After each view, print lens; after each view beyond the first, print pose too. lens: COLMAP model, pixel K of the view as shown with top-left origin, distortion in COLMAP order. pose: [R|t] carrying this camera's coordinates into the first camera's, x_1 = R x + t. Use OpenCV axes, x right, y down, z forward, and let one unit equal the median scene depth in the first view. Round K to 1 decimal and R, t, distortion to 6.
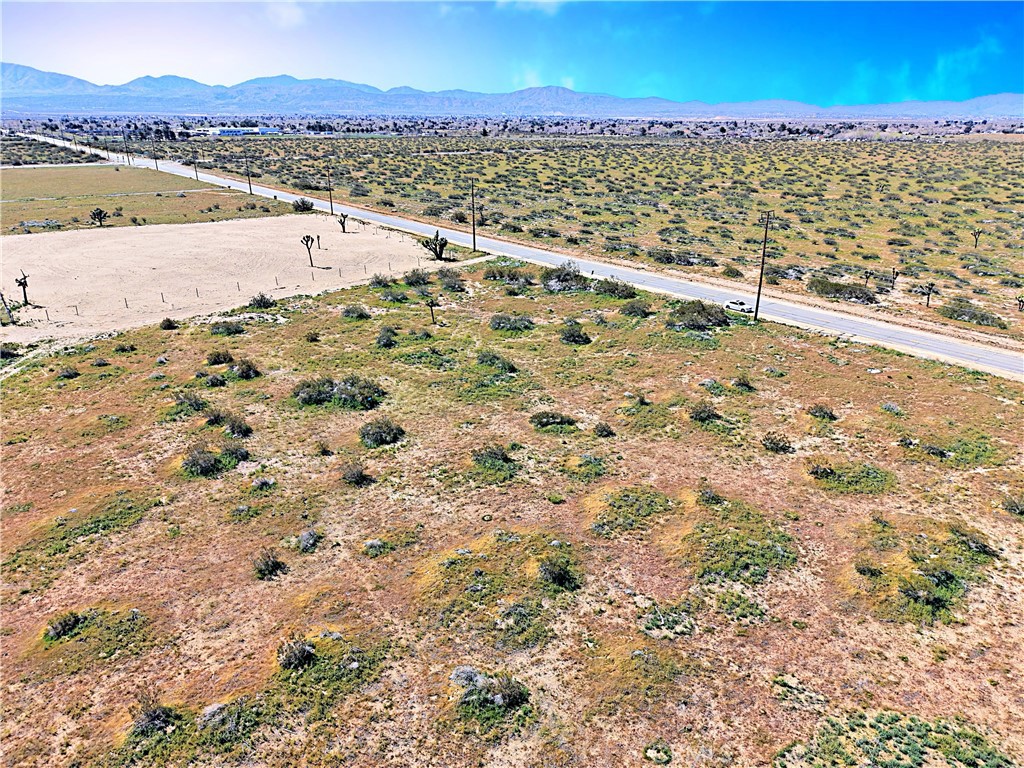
lens RADIAL K [[683.2, 0, 510.7], [0, 683.2, 384.9], [0, 0, 1]] dist [0.017834, -0.014908]
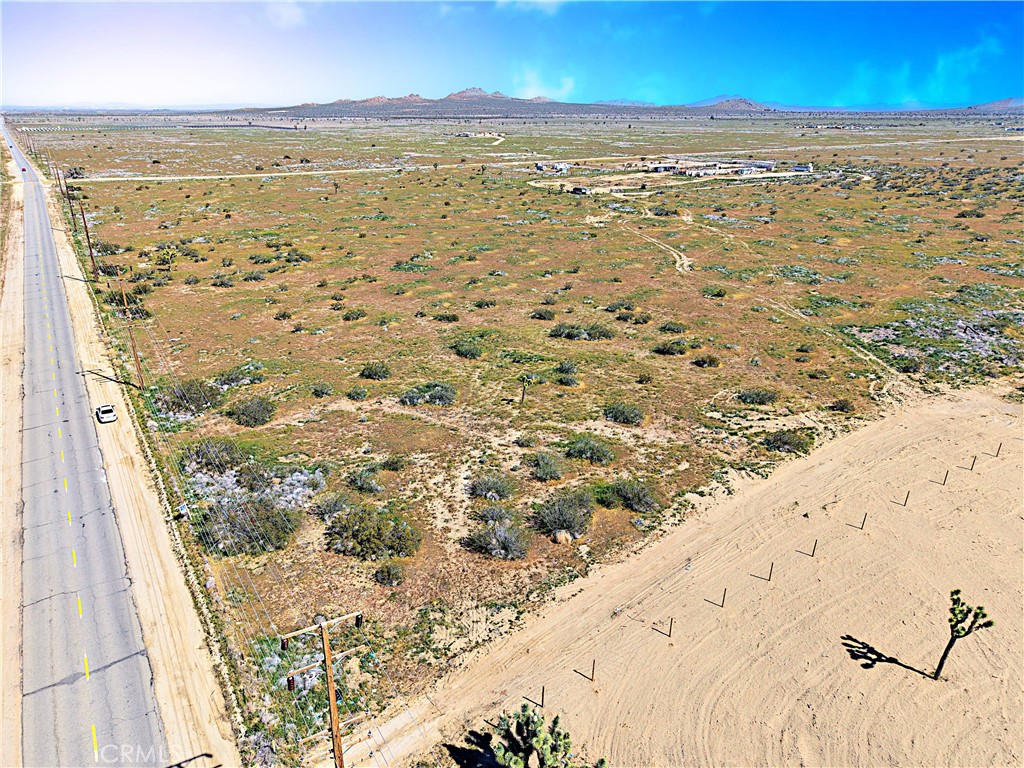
lens RADIAL K [[681.9, 0, 511.1], [0, 681.9, 383.4], [0, 0, 1]] dist [0.037168, -0.042540]
pose [[-0.996174, -0.034685, 0.080217, -0.186407], [0.029533, 0.730266, 0.682524, -0.756329], [-0.082253, 0.682282, -0.726448, 1.789032]]
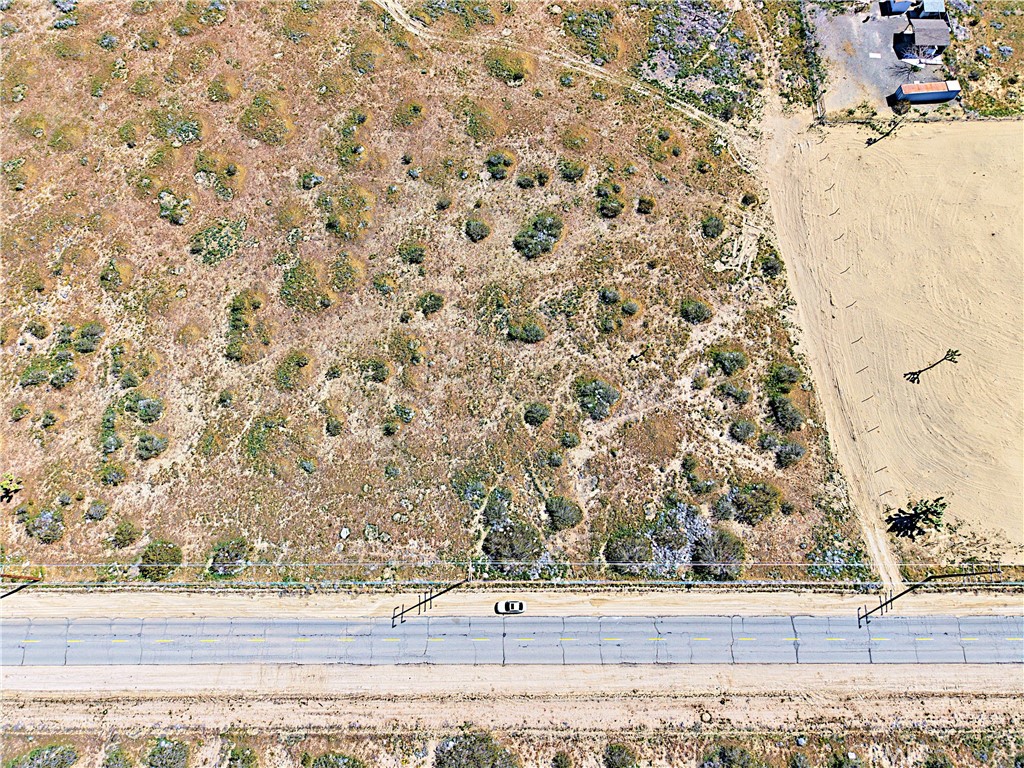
lens RADIAL K [[681.9, 0, 511.1], [0, 681.9, 383.4], [0, 0, 1]] dist [0.037168, -0.042540]
pose [[-0.618394, 0.744968, -0.250224, 0.411834], [-0.286061, 0.083177, 0.954595, -1.304069], [0.731955, 0.661895, 0.161670, 0.765152]]
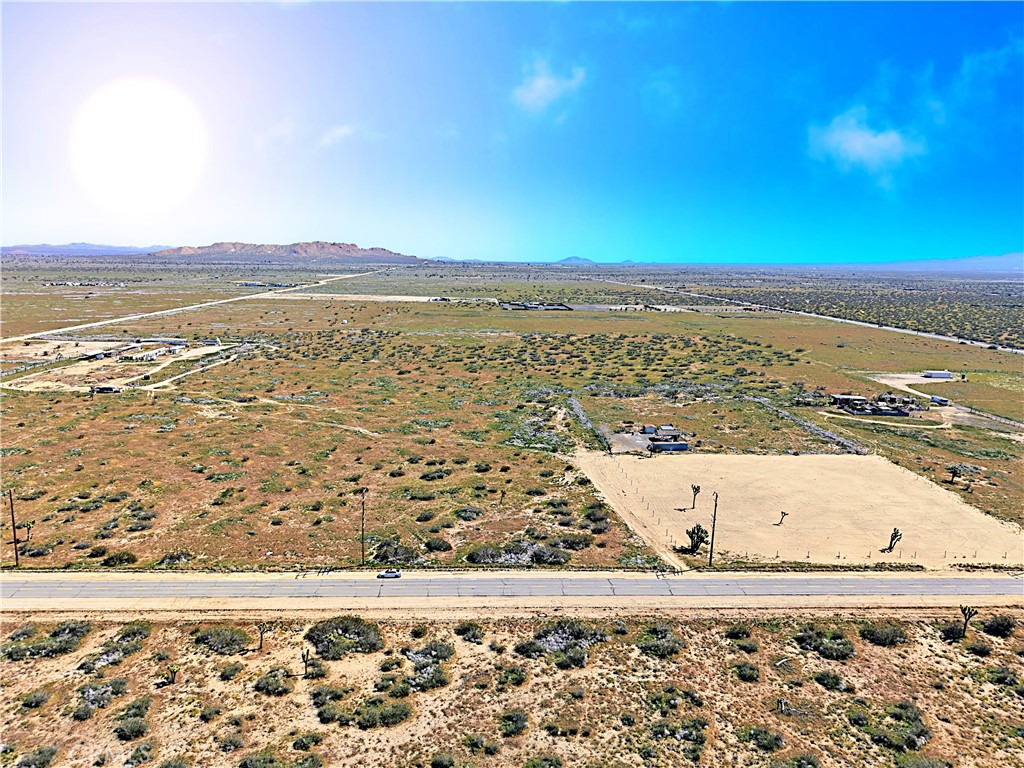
lens RADIAL K [[709.7, 0, 510.7], [0, 709.7, 379.6], [0, 0, 1]] dist [0.028399, -0.029769]
pose [[-0.582301, 0.122449, -0.803699, 1.464205], [-0.317249, 0.875987, 0.363319, -1.174751], [0.748517, 0.466534, -0.471241, 1.956823]]
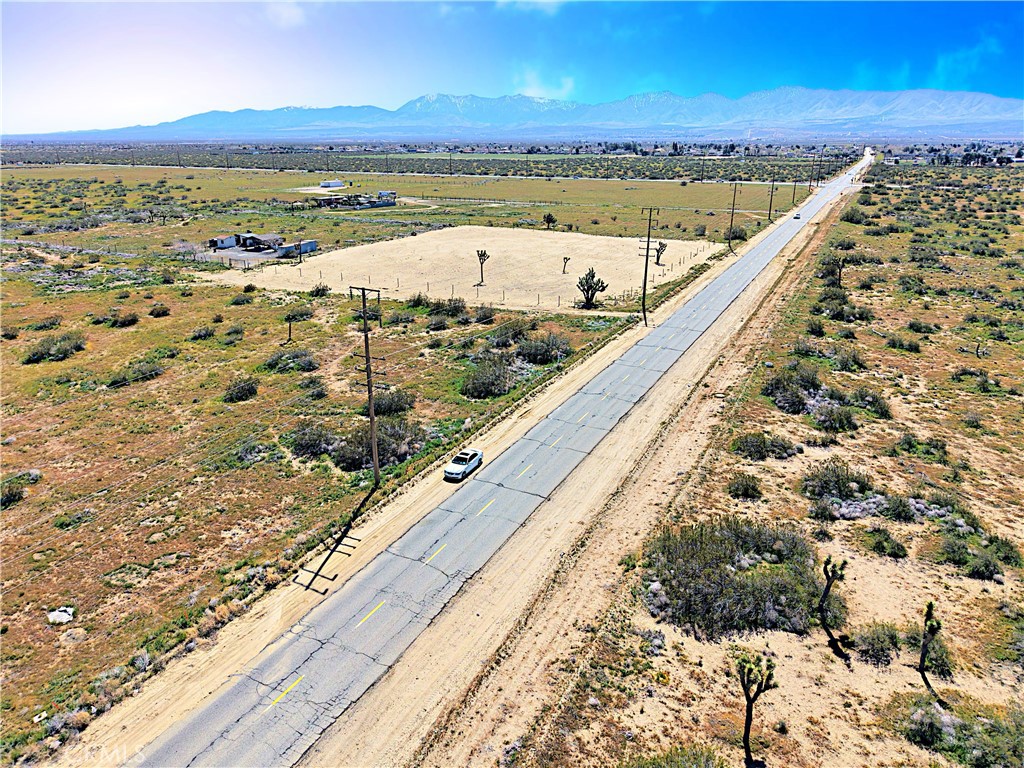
lens RADIAL K [[683.2, 0, 510.7], [0, 683.2, 384.9], [0, 0, 1]] dist [0.017834, -0.014908]
pose [[0.413050, 0.302879, -0.858868, 0.951418], [-0.330898, 0.928536, 0.168311, -0.331598], [0.848467, 0.214677, 0.483754, 0.923933]]
